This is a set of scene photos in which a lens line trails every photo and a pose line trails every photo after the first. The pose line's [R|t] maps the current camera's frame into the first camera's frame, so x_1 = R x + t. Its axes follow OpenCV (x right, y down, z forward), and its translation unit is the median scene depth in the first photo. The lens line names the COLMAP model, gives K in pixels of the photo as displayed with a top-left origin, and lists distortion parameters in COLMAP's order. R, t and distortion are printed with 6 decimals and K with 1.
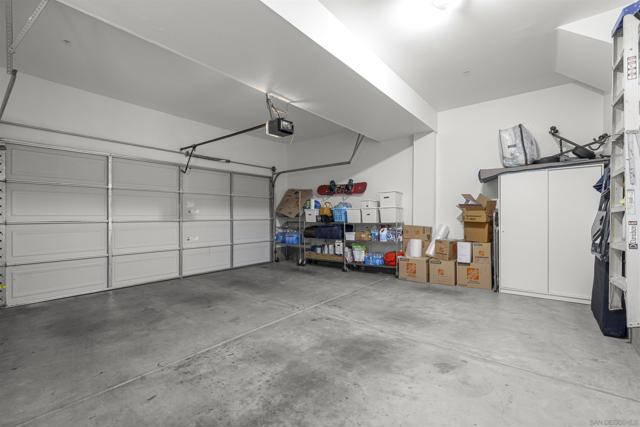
lens RADIAL K [[281.4, 0, 320.8], [0, 281.4, 215.1], [0, 0, 1]] dist [0.000200, -0.000023]
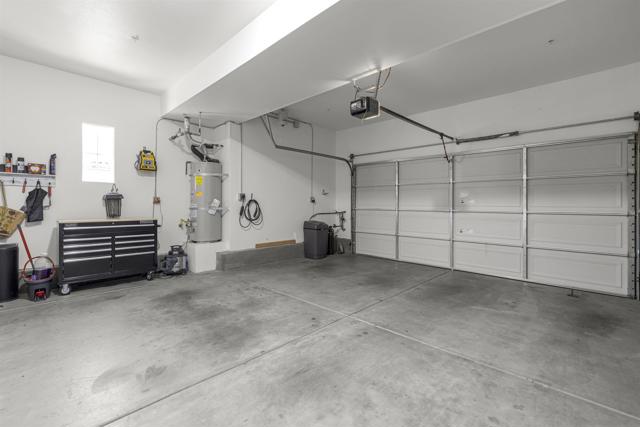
lens RADIAL K [[277.5, 0, 321.2], [0, 277.5, 203.7], [0, 0, 1]] dist [-0.002250, -0.000512]
pose [[-0.082437, -0.002975, -0.996592, 0.874814], [-0.007041, 0.999972, -0.002402, -0.002068], [0.996571, 0.006819, -0.082456, 1.090403]]
